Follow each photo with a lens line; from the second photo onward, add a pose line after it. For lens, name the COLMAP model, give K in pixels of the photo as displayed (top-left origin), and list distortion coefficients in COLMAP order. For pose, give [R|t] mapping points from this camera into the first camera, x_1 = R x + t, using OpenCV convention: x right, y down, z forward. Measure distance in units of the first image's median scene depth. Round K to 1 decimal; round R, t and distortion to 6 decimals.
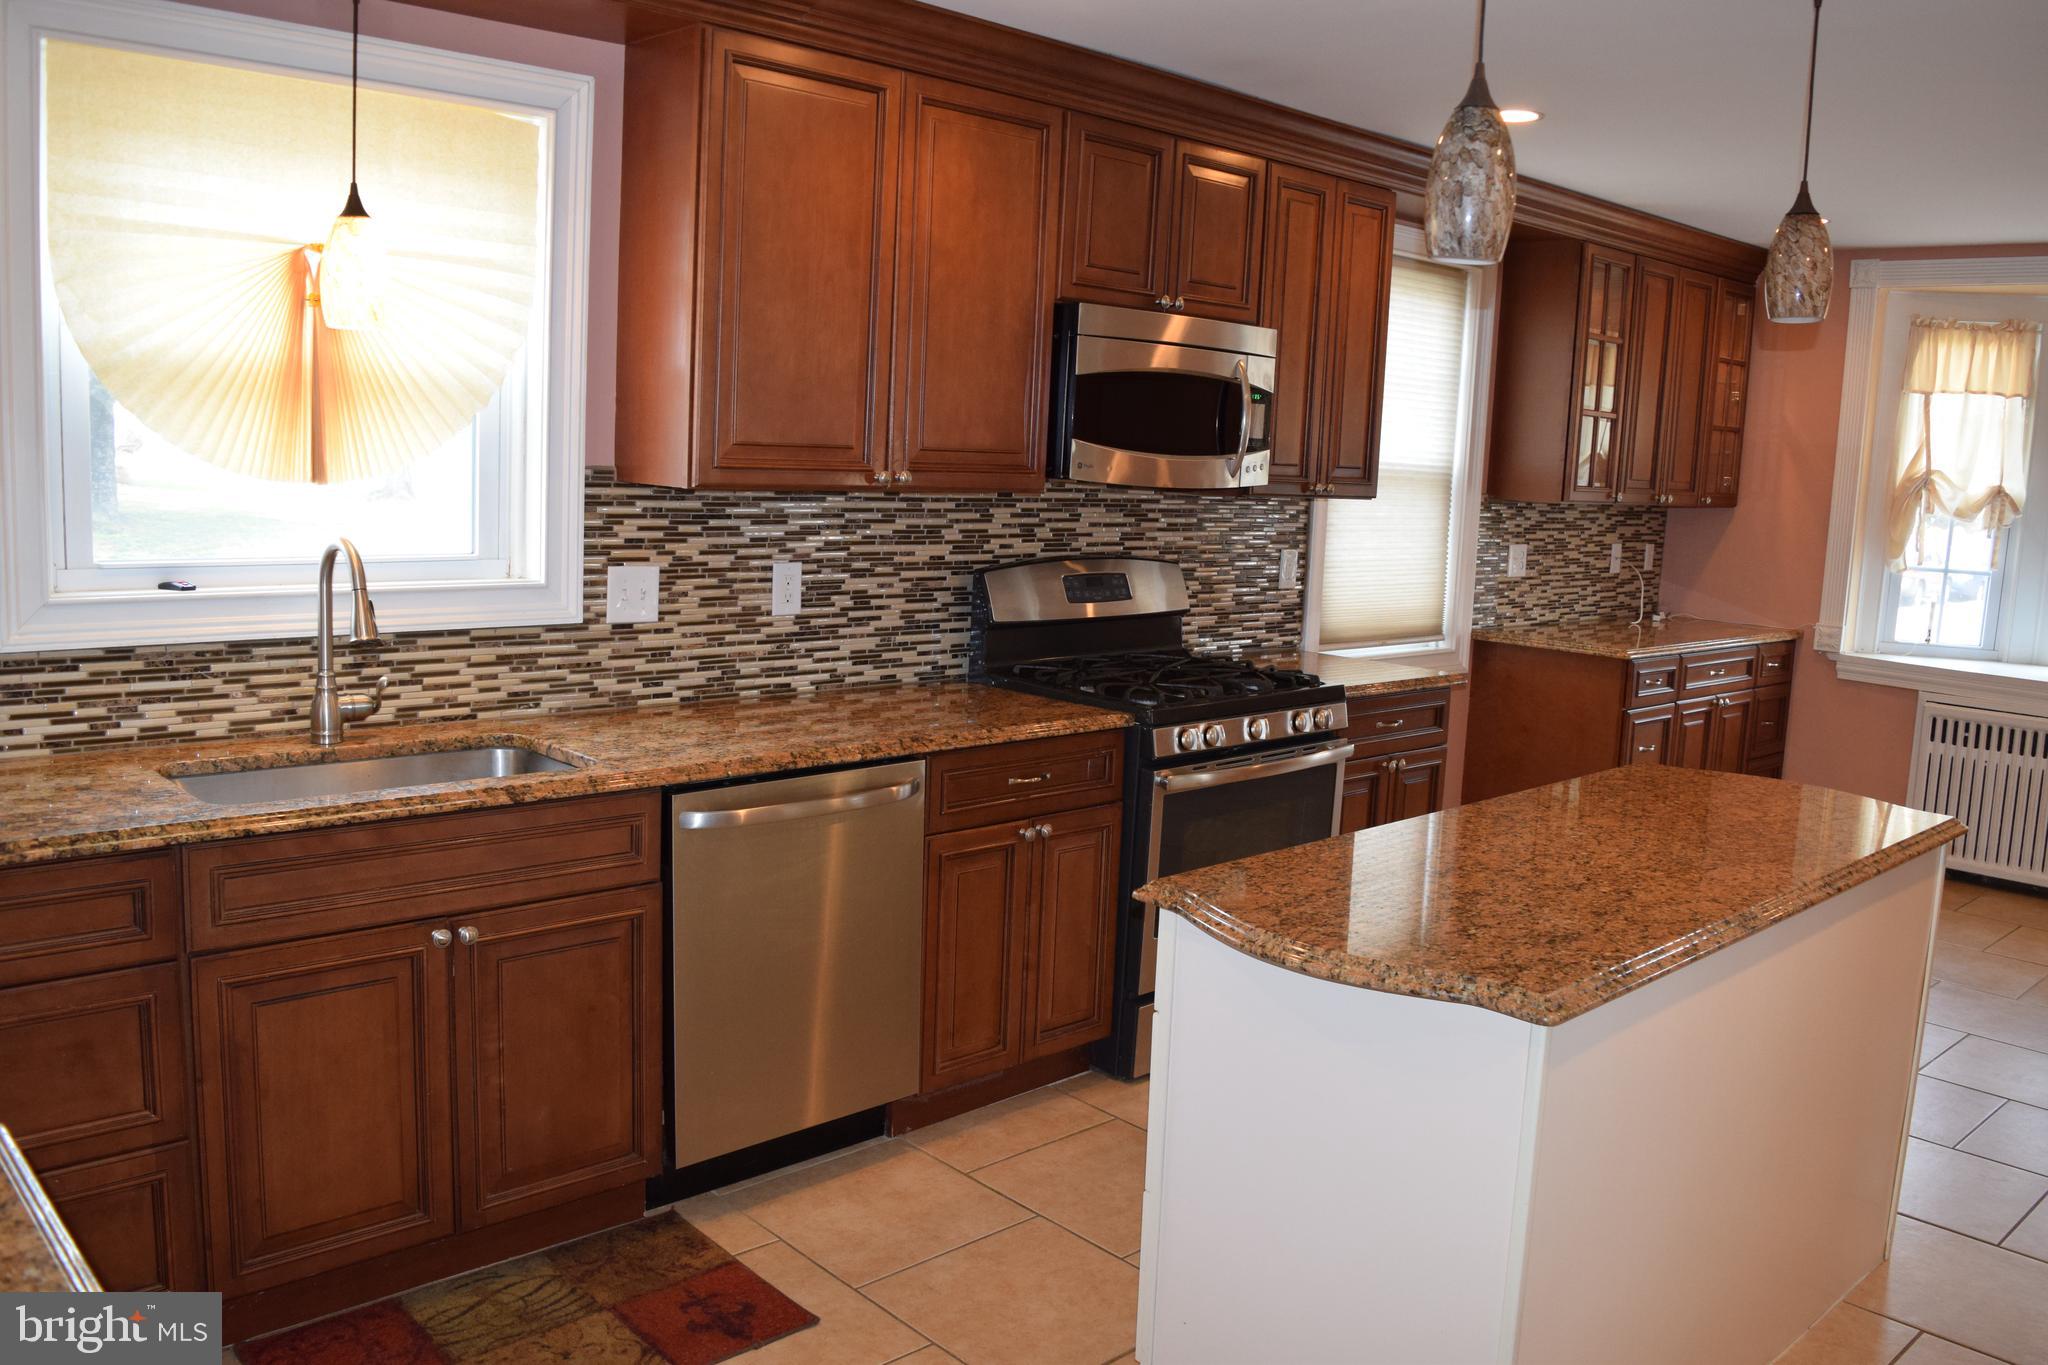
lens RADIAL K [[1616.8, 0, 1025.8], [0, 1616.8, 685.6], [0, 0, 1]] dist [-0.090016, 0.014843]
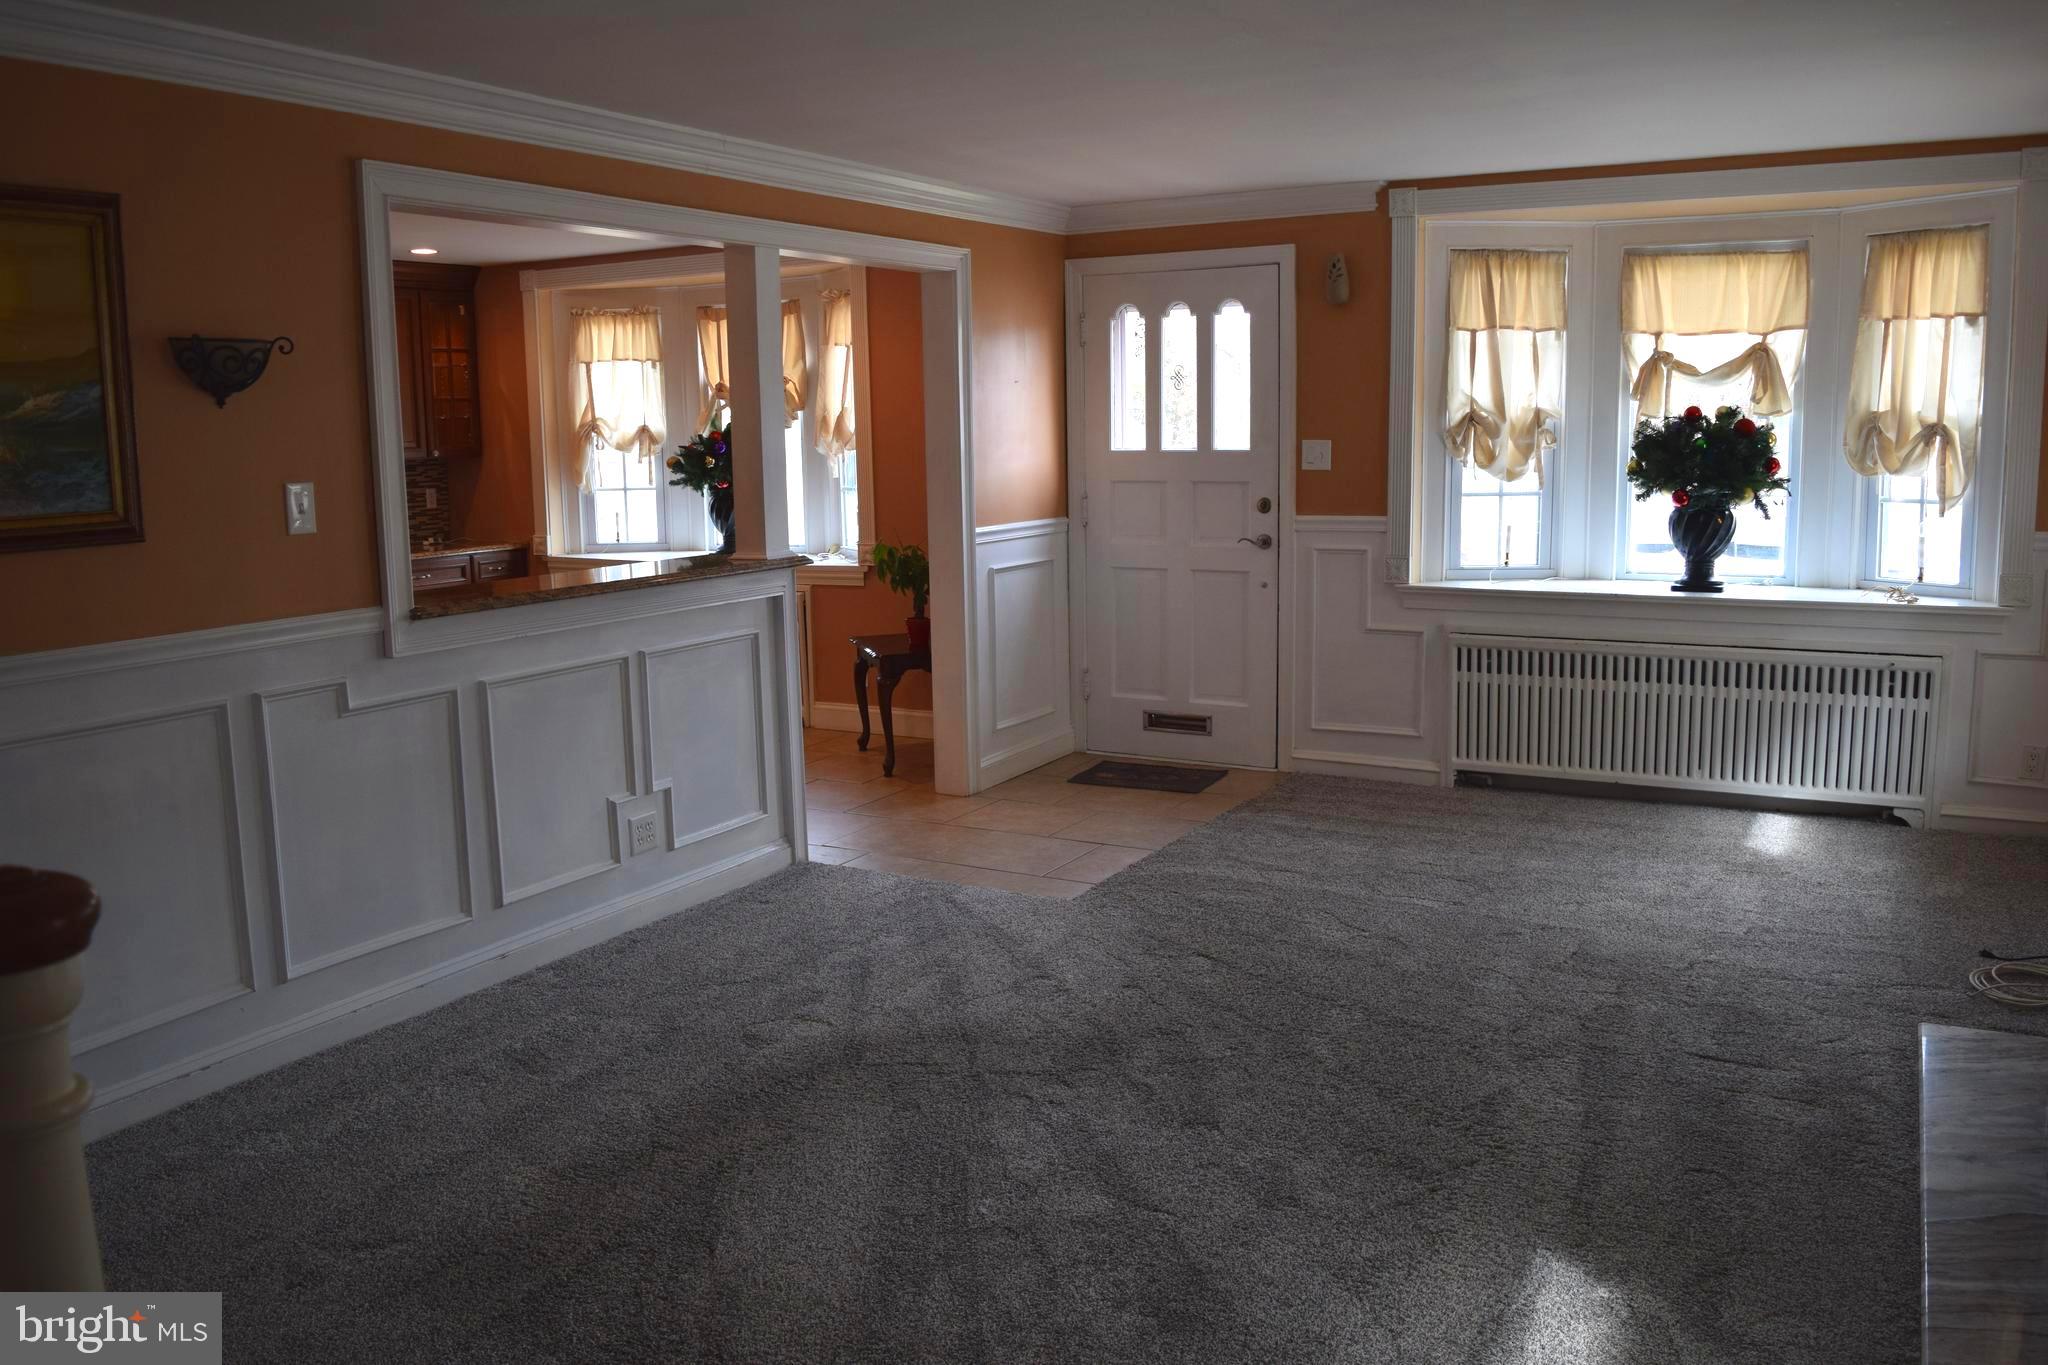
lens RADIAL K [[1616.8, 0, 1017.0], [0, 1616.8, 692.8], [0, 0, 1]] dist [-0.090016, 0.014843]
pose [[0.951906, -0.107115, 0.287055, 0.653879], [0.100614, 0.994224, 0.037350, 0.117171], [-0.289398, -0.006672, 0.957186, -0.616525]]
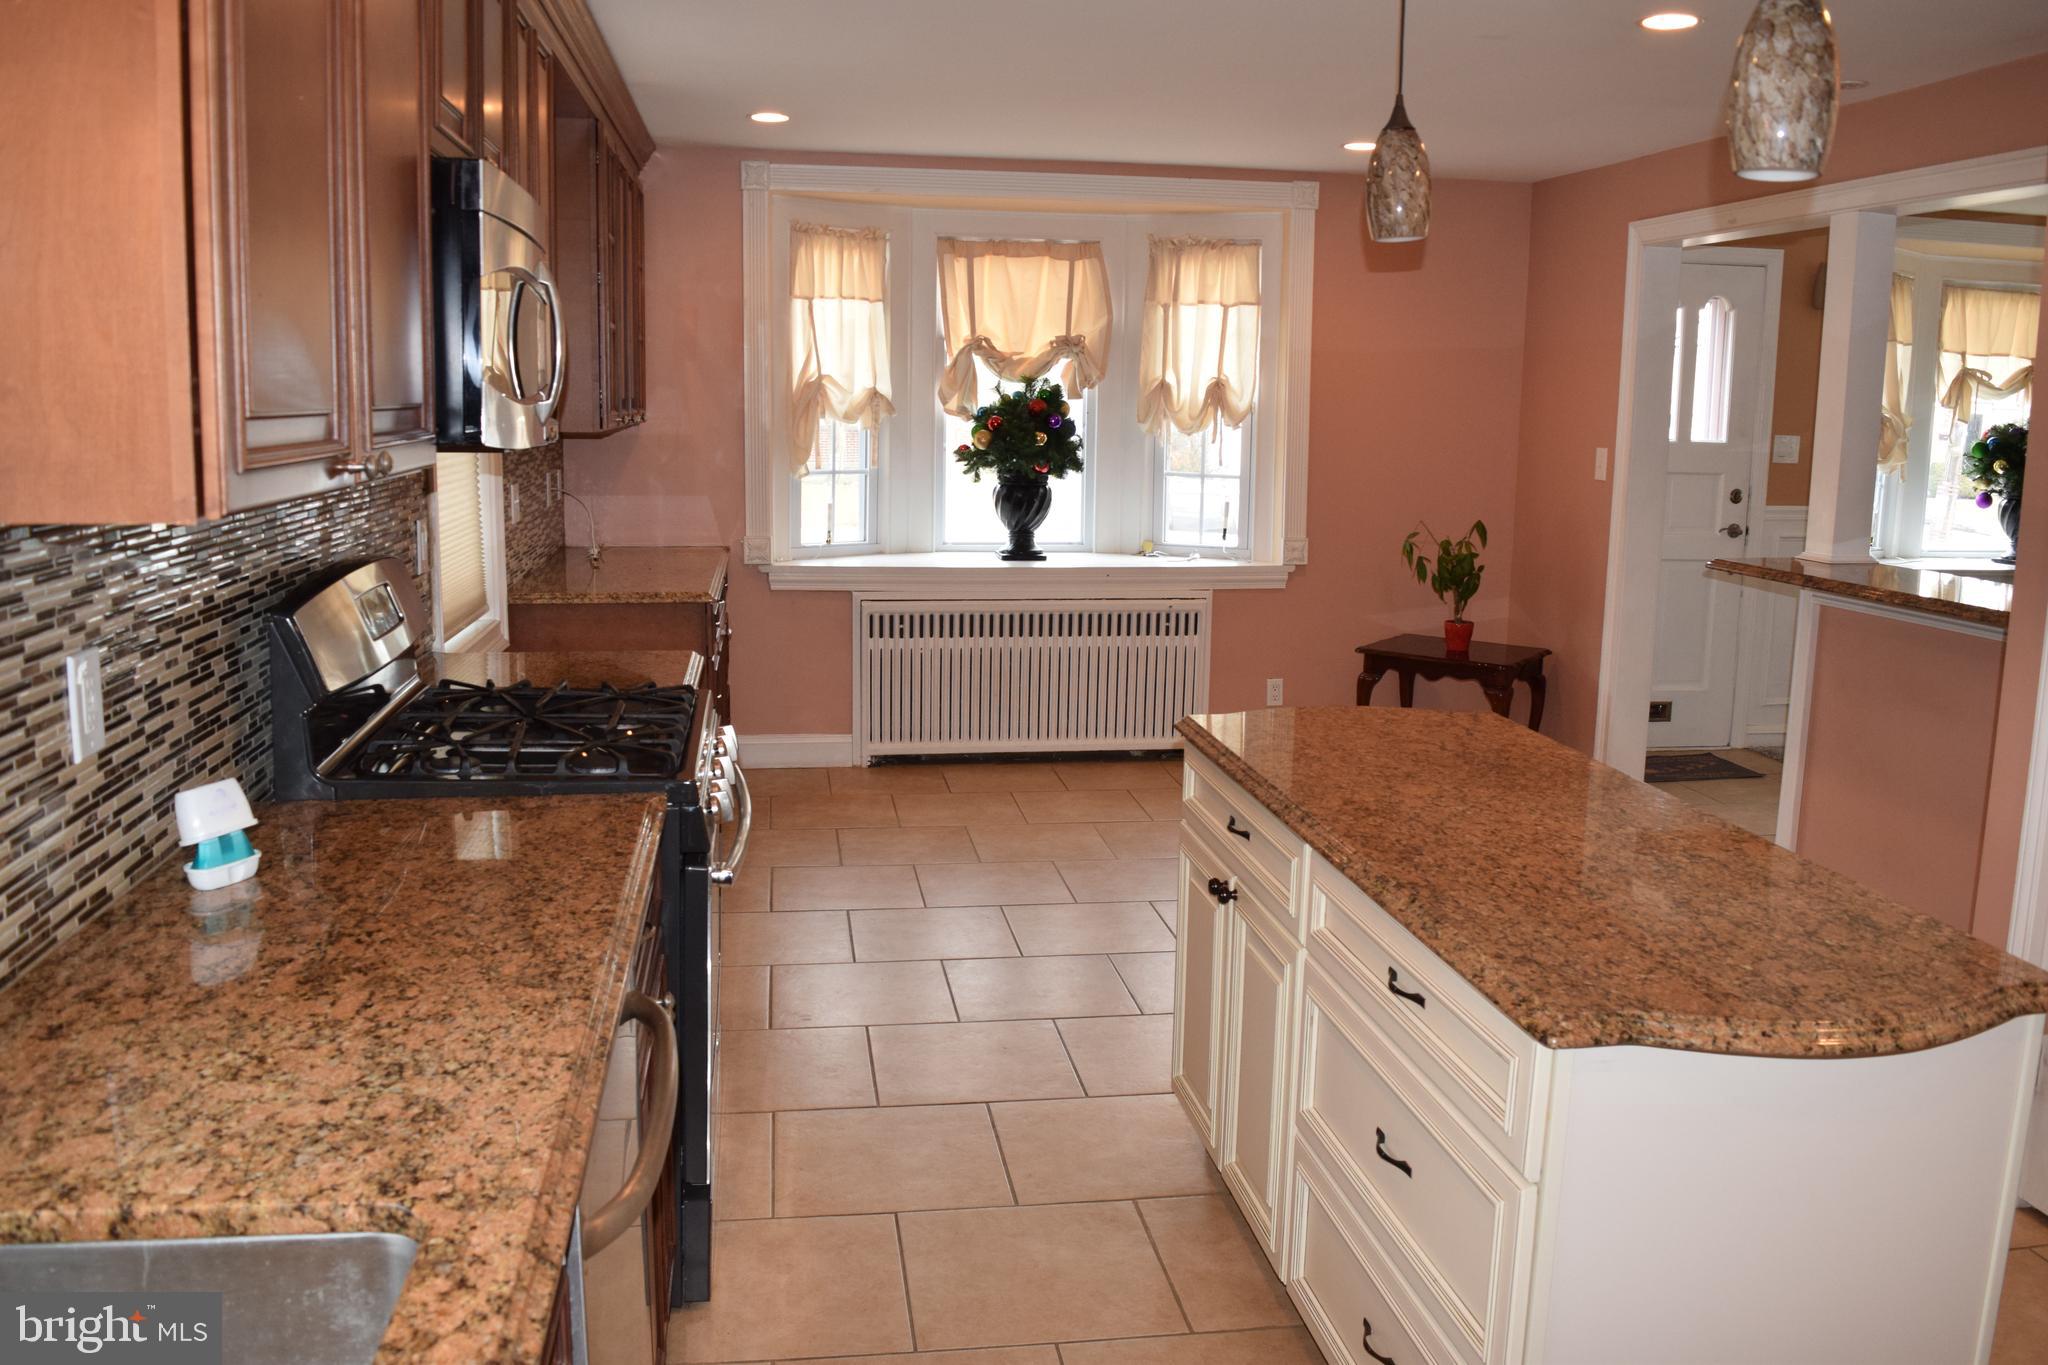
lens RADIAL K [[1616.8, 0, 1023.8], [0, 1616.8, 687.4], [0, 0, 1]] dist [-0.090016, 0.014843]
pose [[0.559094, -0.178741, 0.809608, -0.303269], [0.128372, 0.983372, 0.128454, -0.072522], [-0.819106, 0.032113, 0.572743, 0.394437]]
